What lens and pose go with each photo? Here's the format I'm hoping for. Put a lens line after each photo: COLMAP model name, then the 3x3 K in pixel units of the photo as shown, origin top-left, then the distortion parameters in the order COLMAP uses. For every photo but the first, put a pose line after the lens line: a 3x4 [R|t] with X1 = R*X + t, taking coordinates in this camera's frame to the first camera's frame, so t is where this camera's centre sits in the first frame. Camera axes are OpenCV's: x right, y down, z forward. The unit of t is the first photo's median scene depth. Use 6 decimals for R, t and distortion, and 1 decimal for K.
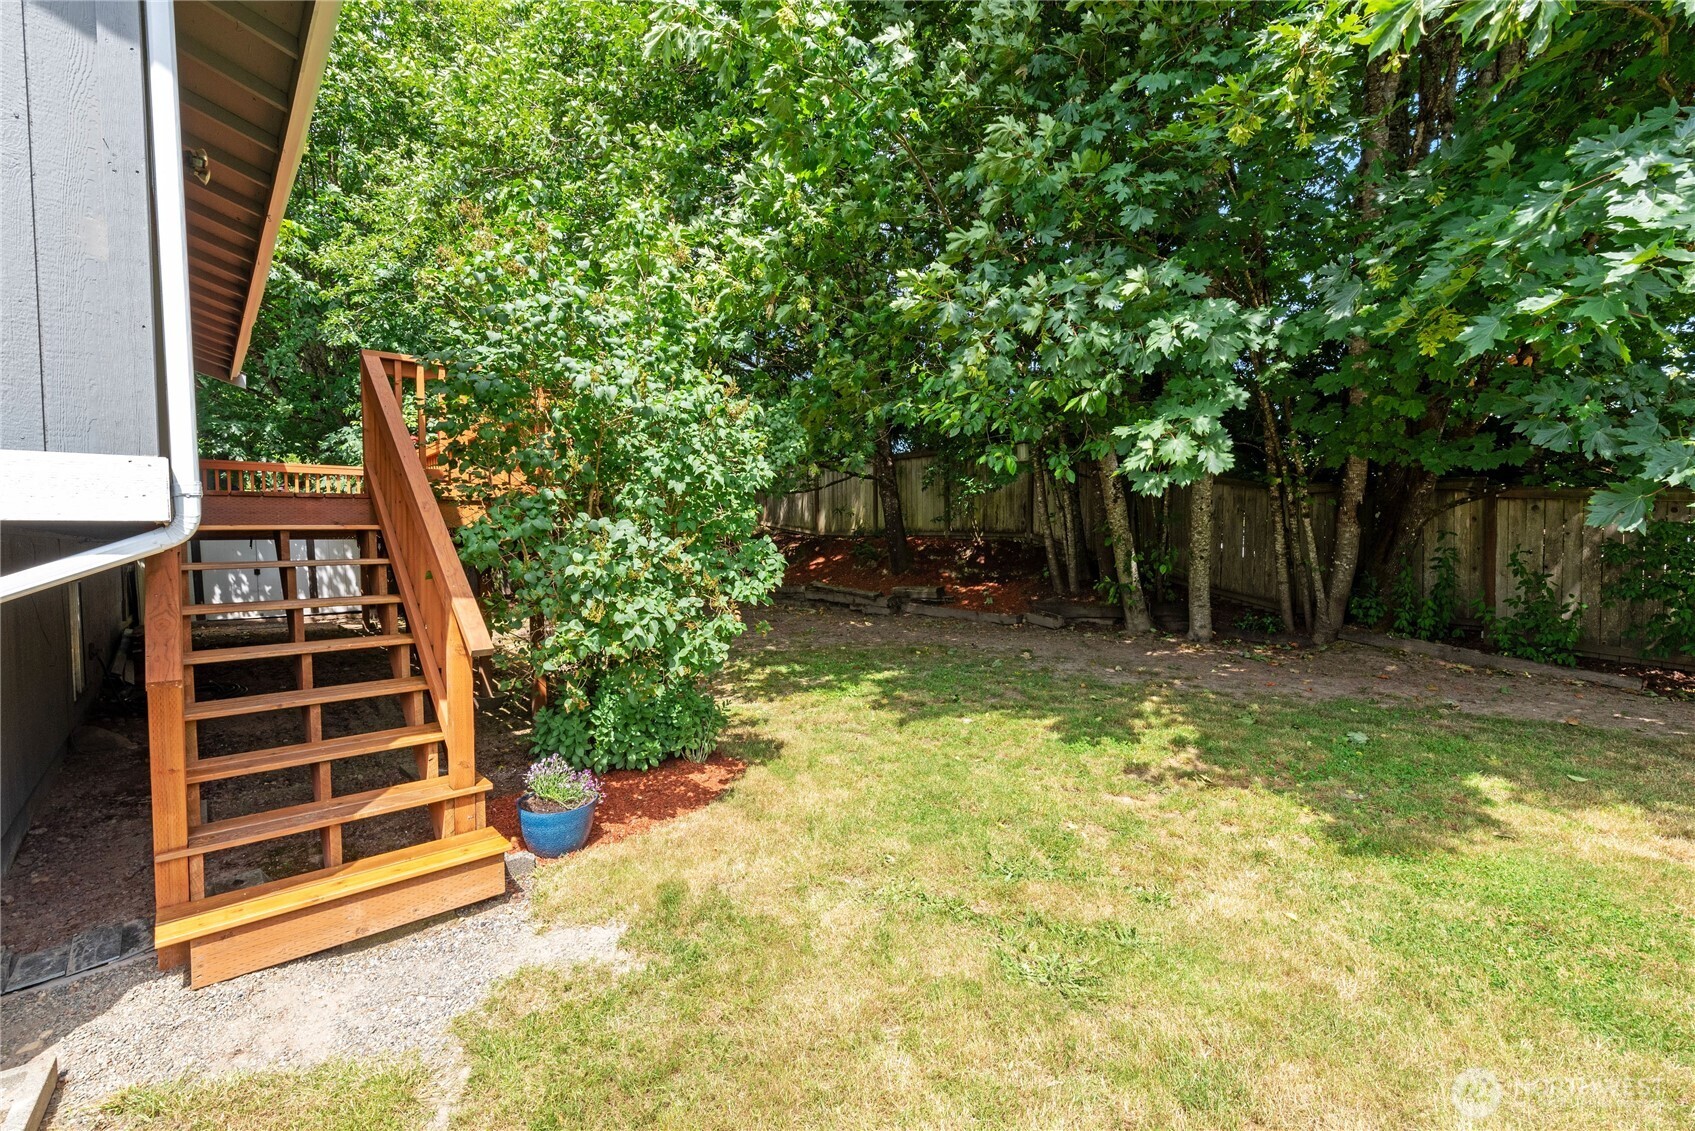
lens RADIAL K [[734.1, 0, 853.8], [0, 734.1, 569.8], [0, 0, 1]] dist [0.003189, 0.000094]
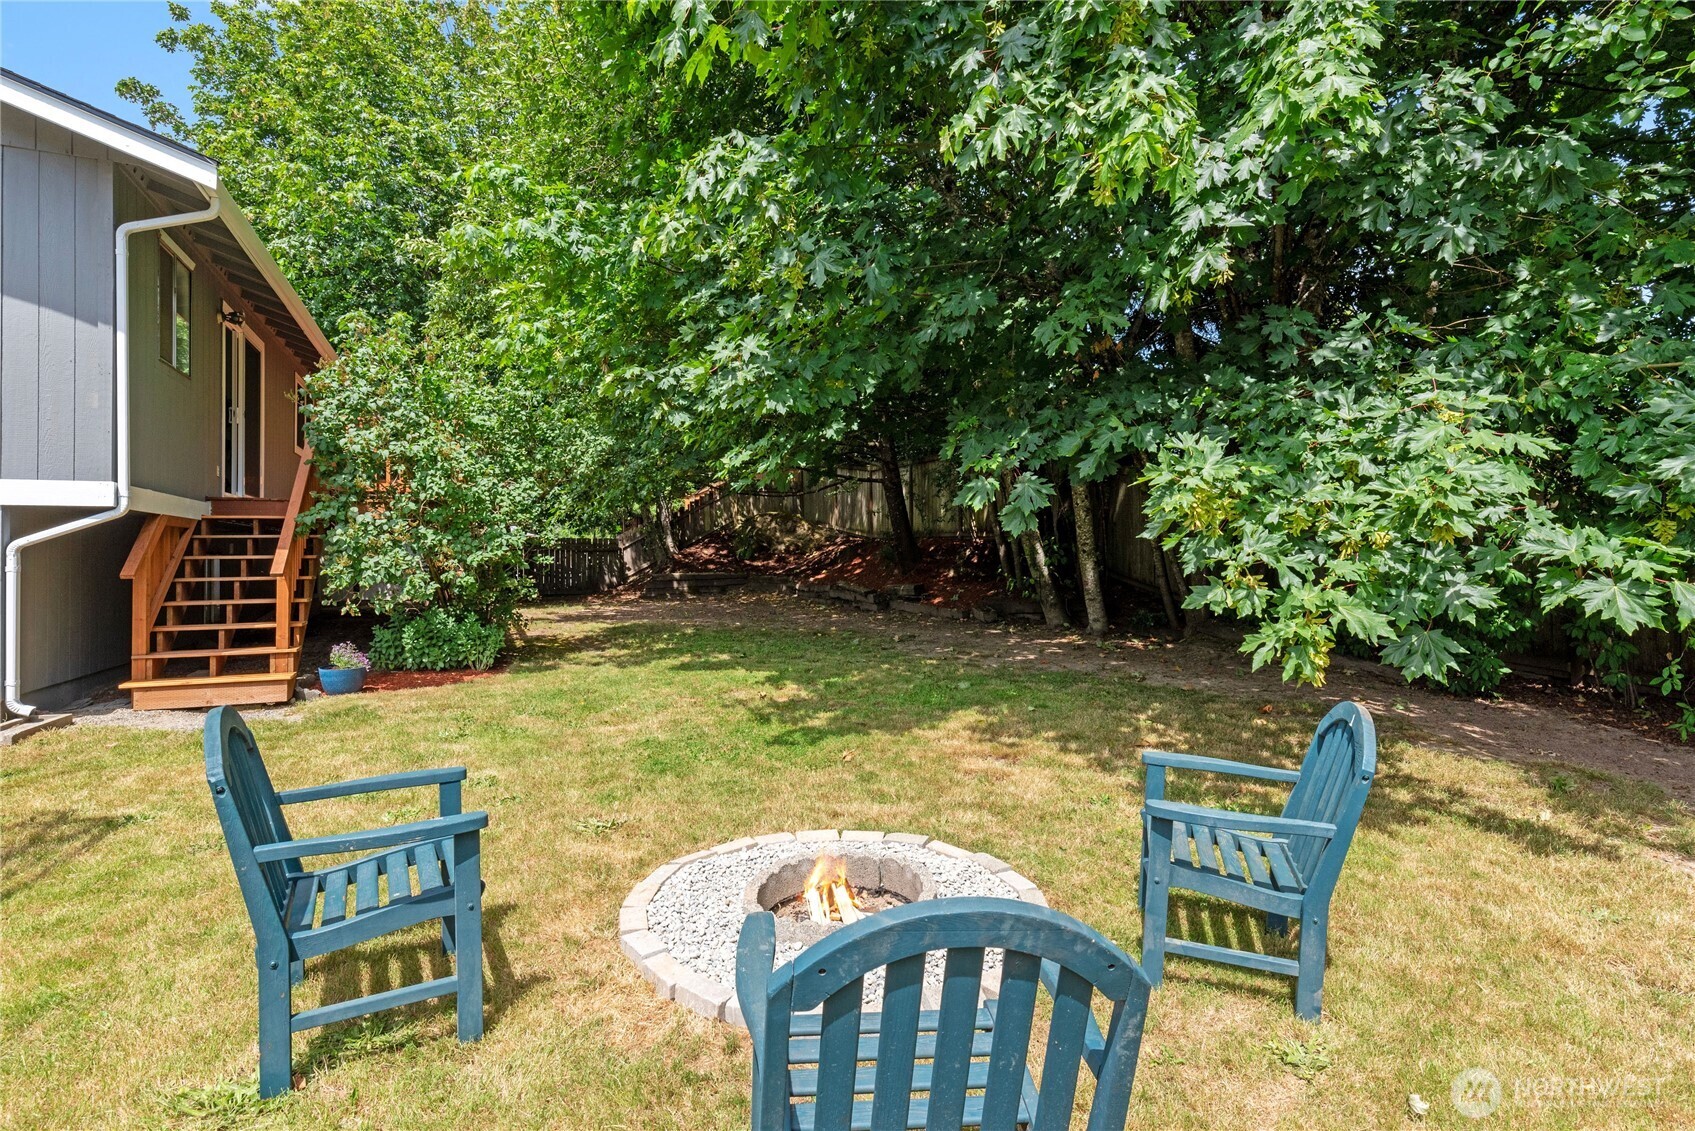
lens RADIAL K [[836.4, 0, 846.2], [0, 836.4, 548.8], [0, 0, 1]] dist [0.010855, -0.000142]
pose [[0.956355, 0.005075, -0.292165, 1.620974], [-0.017852, 0.998996, -0.041083, 0.107517], [0.291663, 0.044506, 0.955485, -0.723281]]
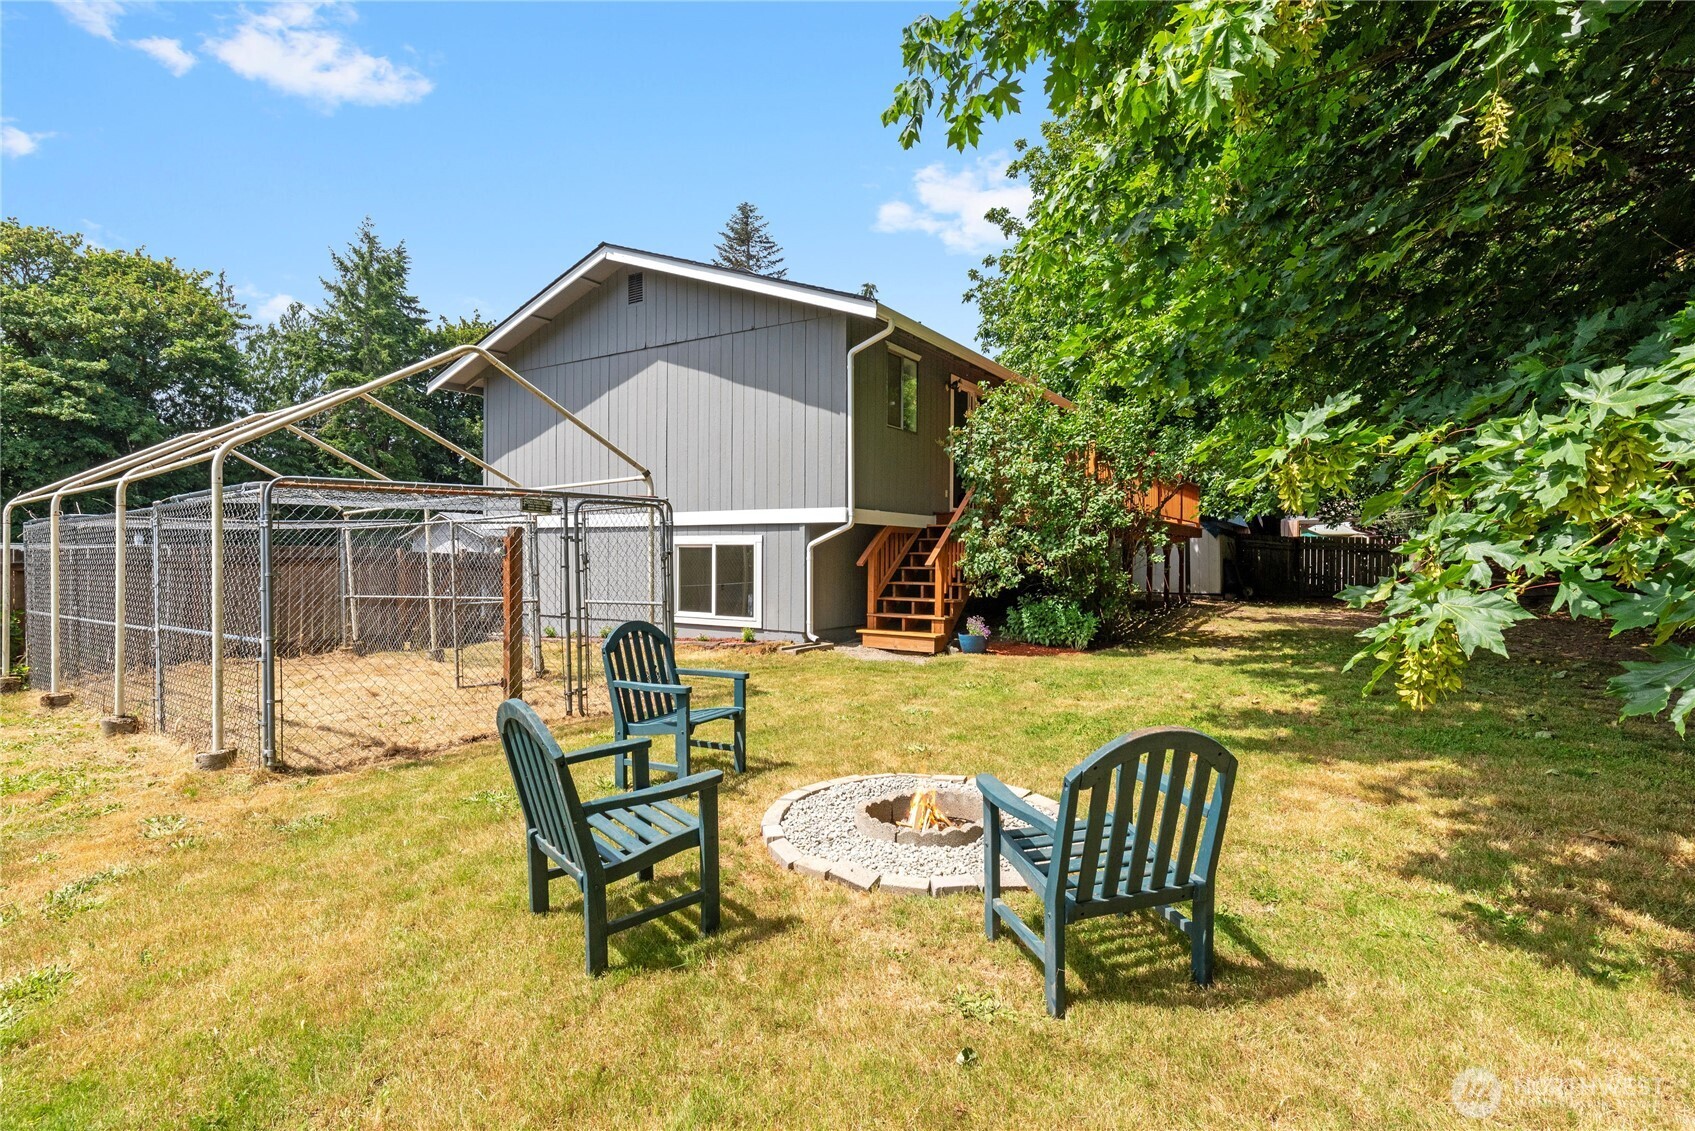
lens RADIAL K [[836.4, 0, 844.8], [0, 836.4, 565.1], [0, 0, 1]] dist [0.010855, -0.000142]
pose [[0.281625, 0.028885, -0.959090, 2.544594], [-0.047176, 0.998755, 0.016227, 0.072815], [0.958364, 0.040676, 0.282637, -0.249849]]
